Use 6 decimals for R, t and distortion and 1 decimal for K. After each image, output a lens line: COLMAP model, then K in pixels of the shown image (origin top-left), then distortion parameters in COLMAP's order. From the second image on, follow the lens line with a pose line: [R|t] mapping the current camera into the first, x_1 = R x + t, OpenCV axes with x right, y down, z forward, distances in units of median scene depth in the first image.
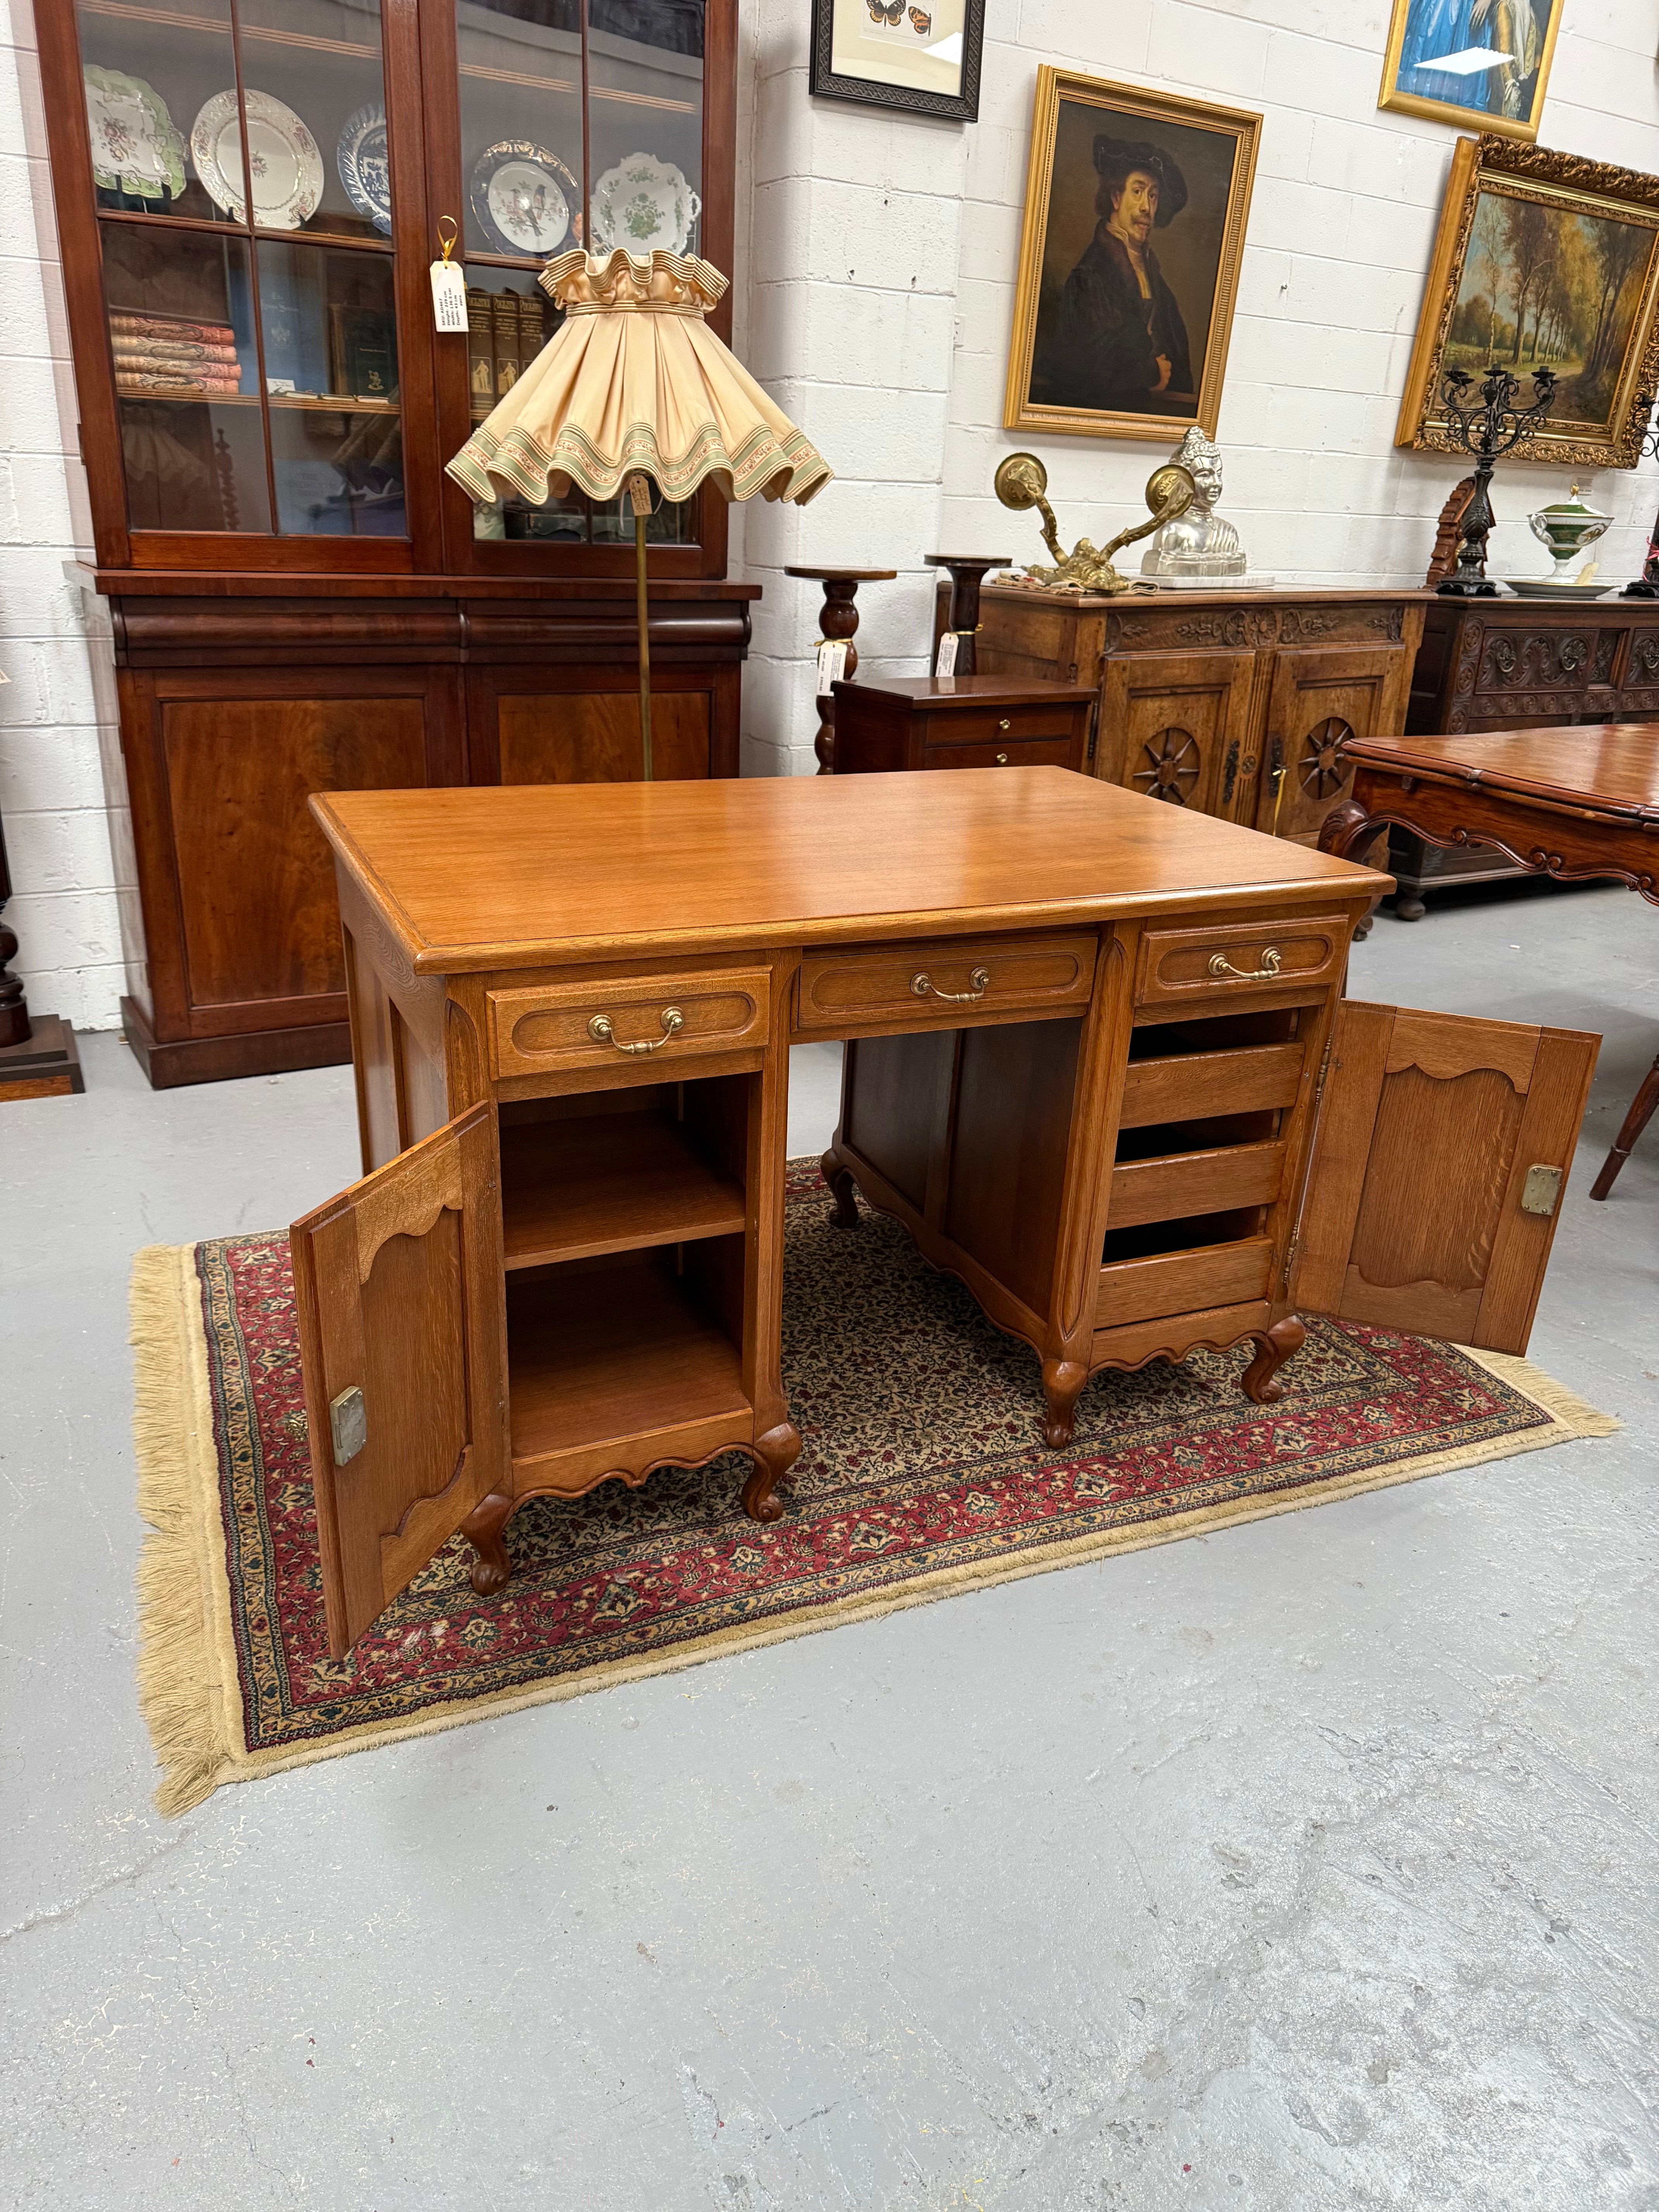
lens RADIAL K [[1562.1, 0, 814.8], [0, 1562.1, 1101.5], [0, 0, 1]] dist [0.064254, -0.081192]
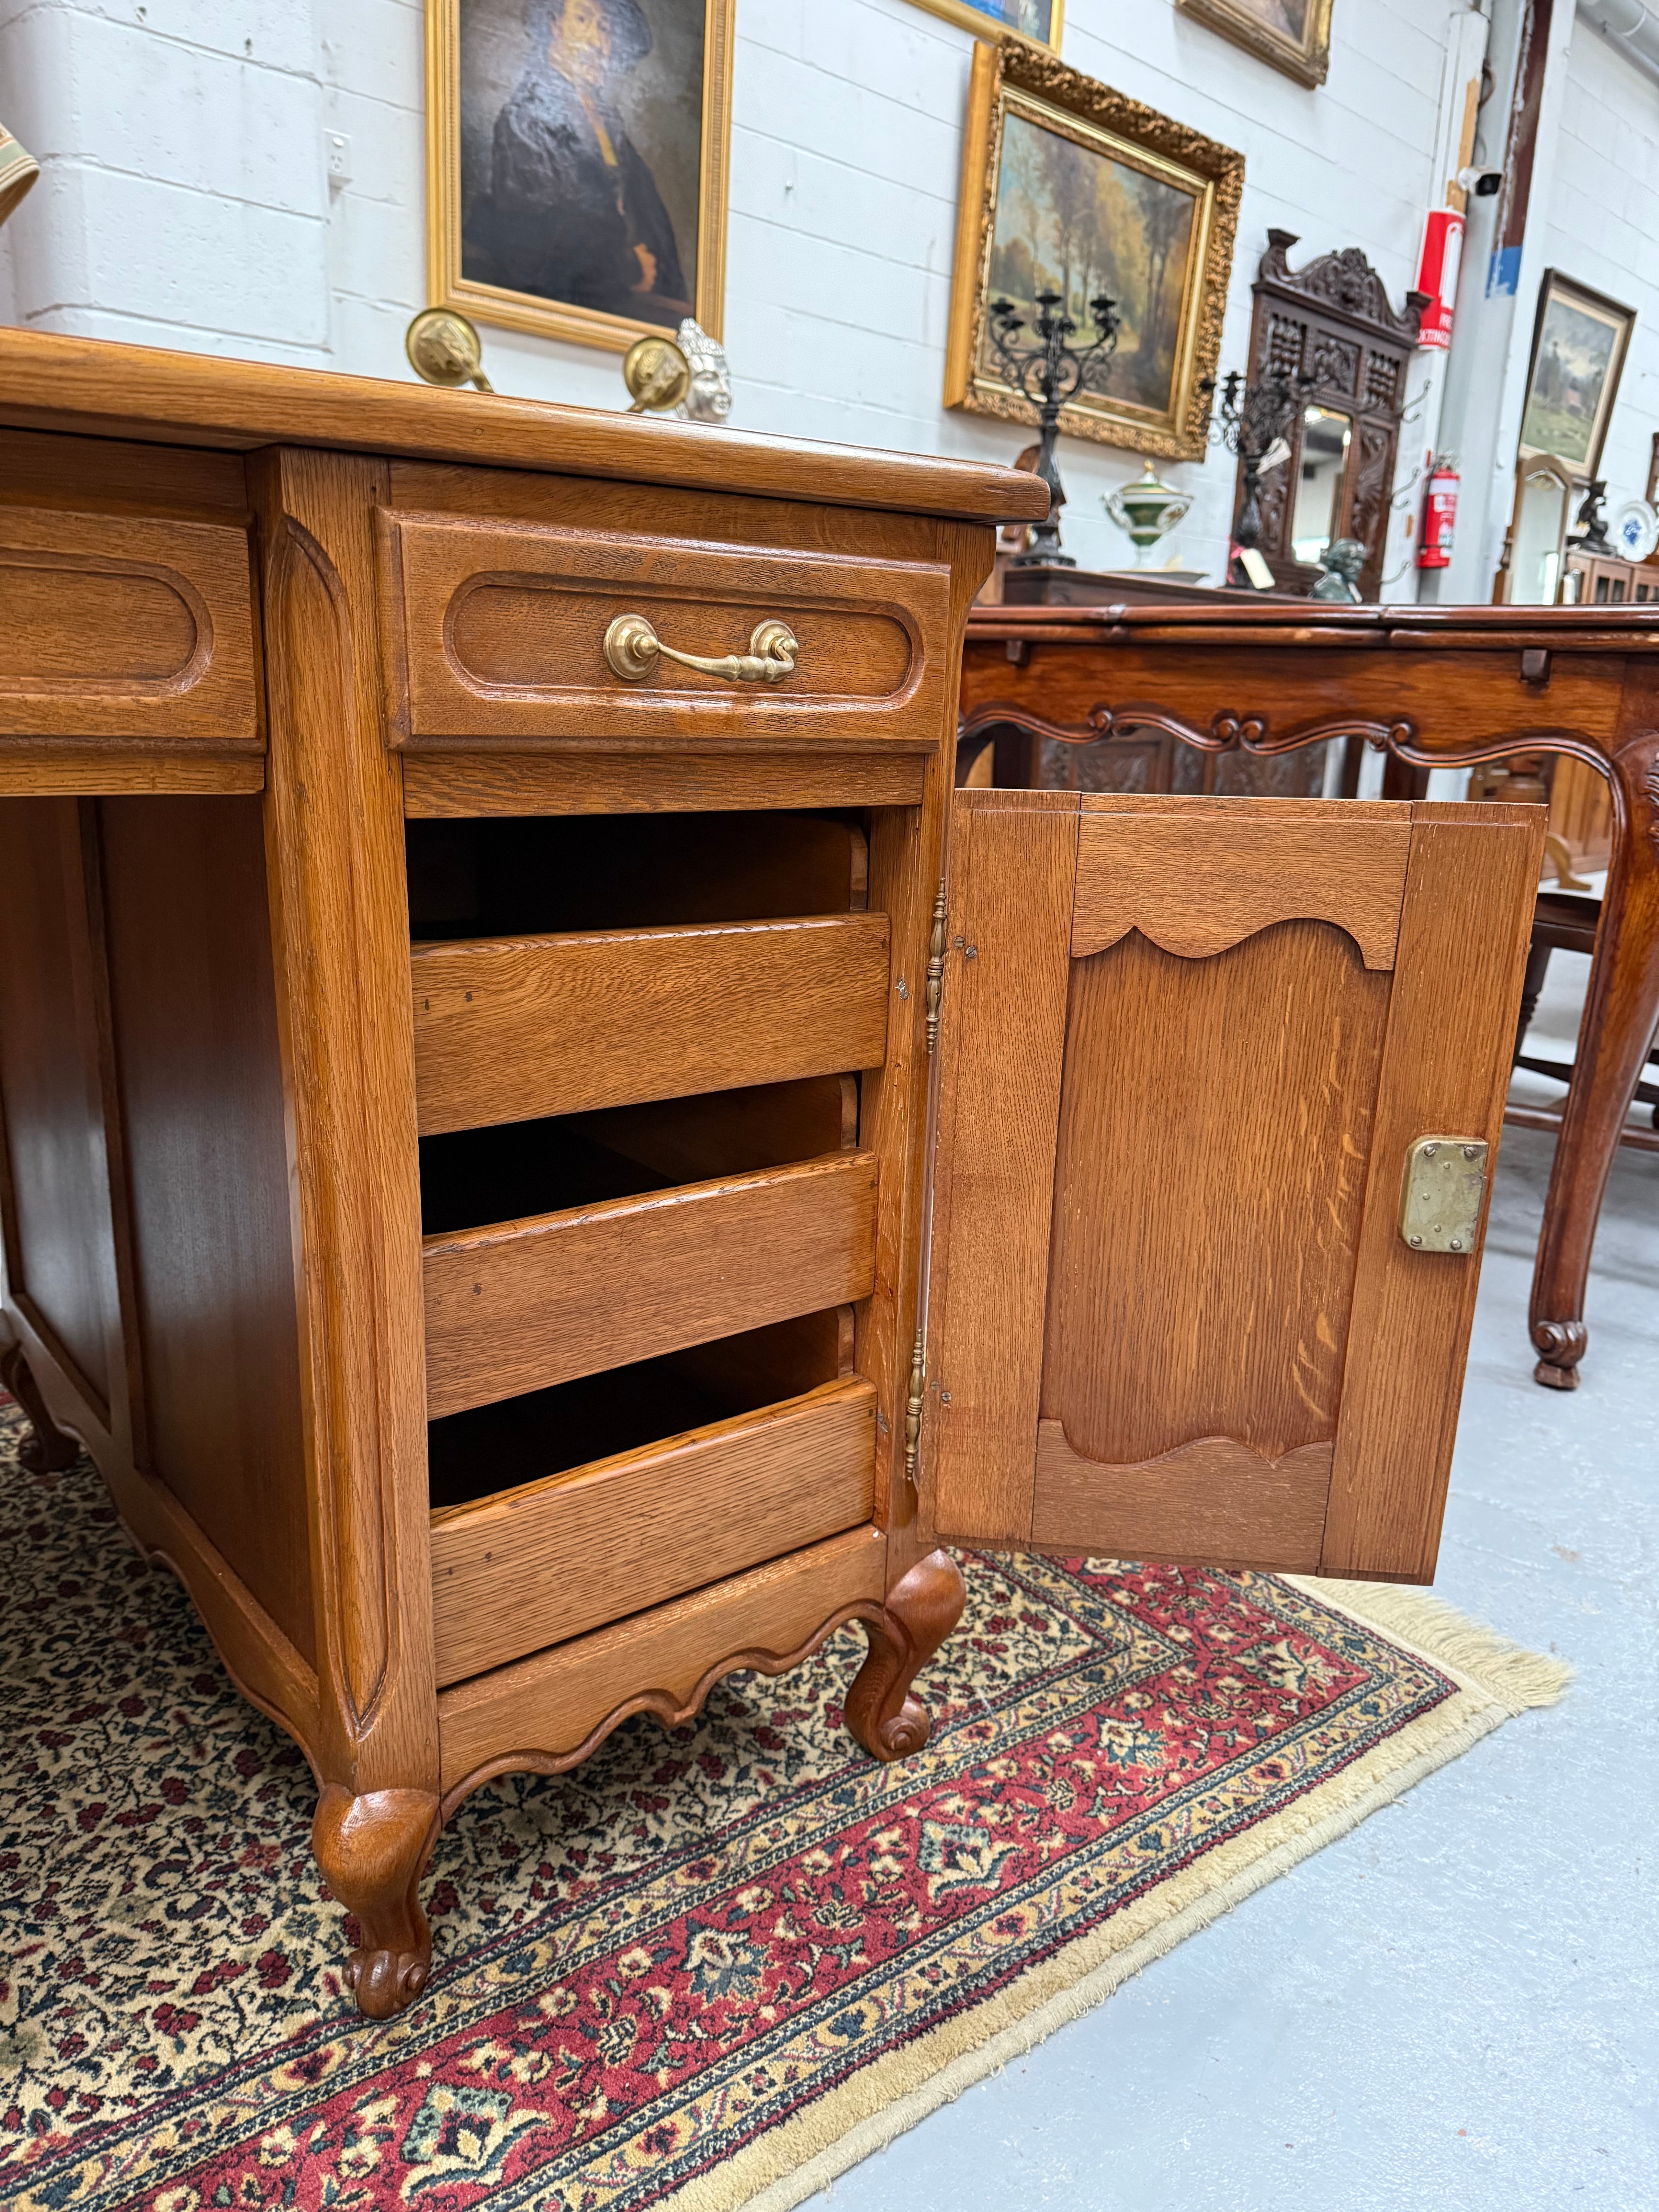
lens RADIAL K [[1581.0, 0, 830.0], [0, 1581.0, 1109.8], [0, 0, 1]] dist [0.006094, -0.013941]
pose [[0.967704, -0.080309, 0.238956, 0.186403], [0.105380, 0.989975, -0.094046, 0.052779], [-0.229008, 0.116190, 0.966465, 0.583905]]
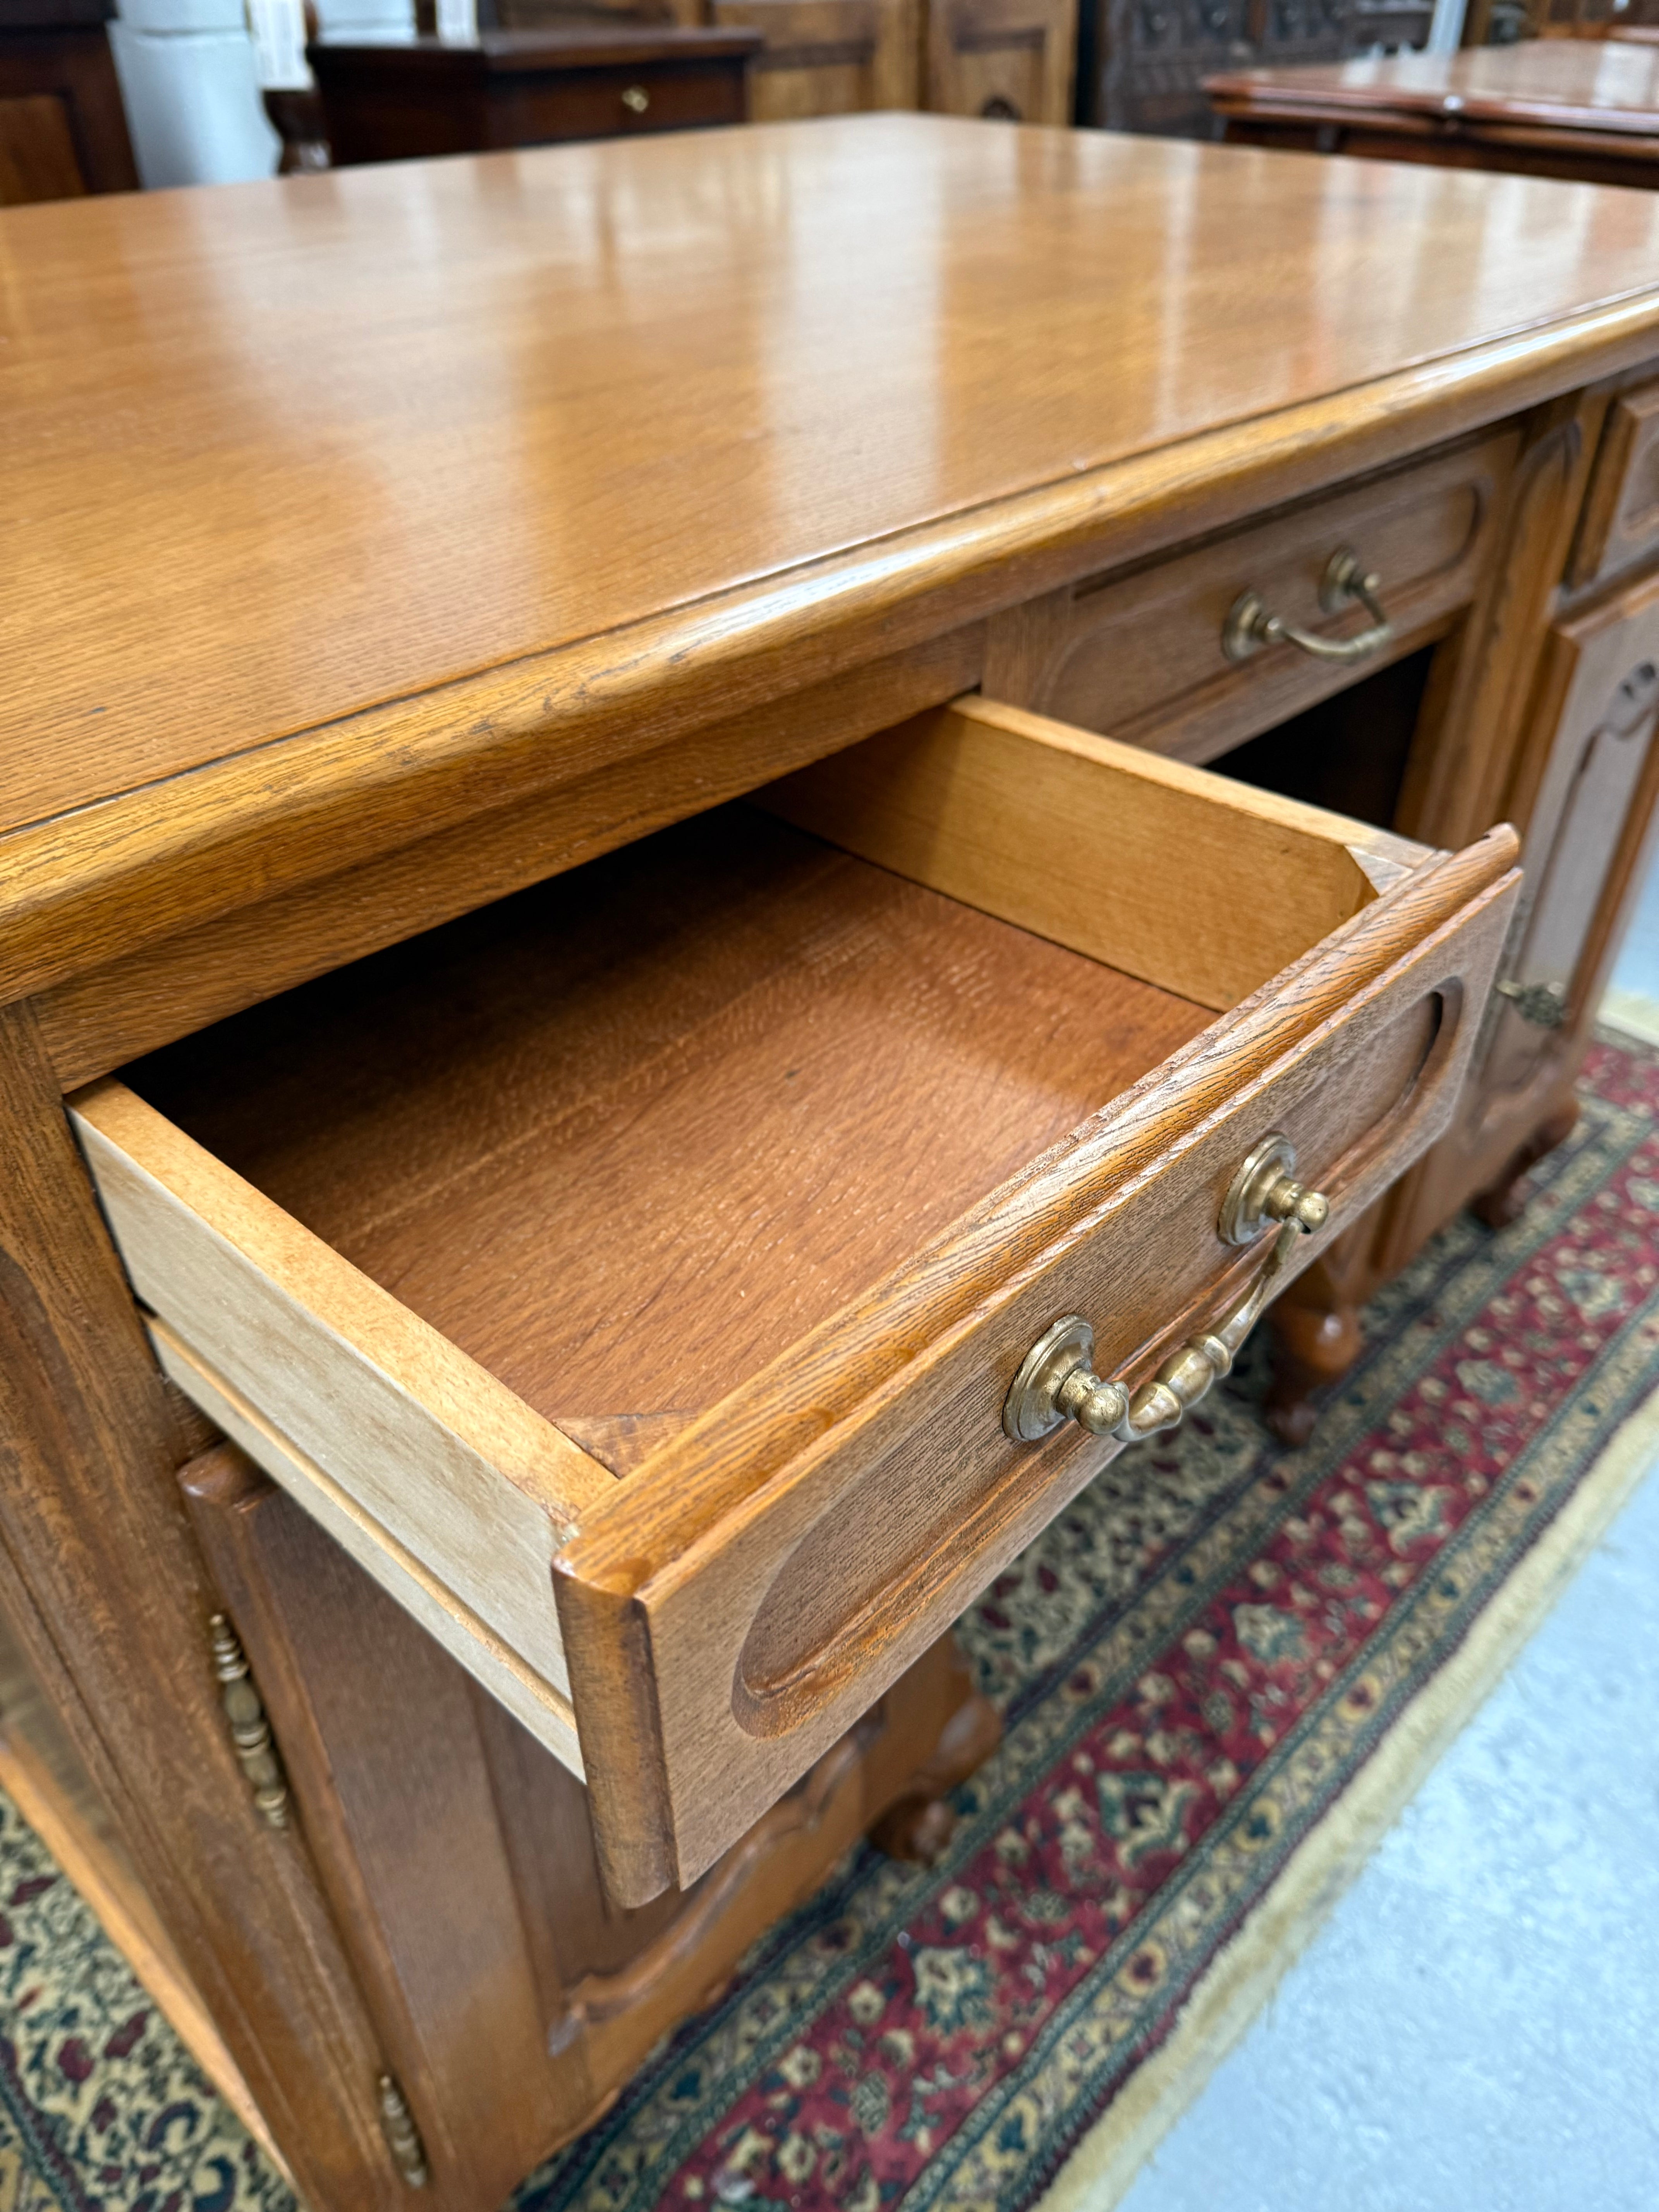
lens RADIAL K [[1581.0, 0, 828.6], [0, 1581.0, 1135.4], [0, 0, 1]] dist [0.006094, -0.013941]
pose [[0.920934, -0.265699, 0.285106, -0.127219], [0.175991, 0.936259, 0.304050, -0.078518], [-0.347719, -0.229834, 0.908993, 0.580975]]
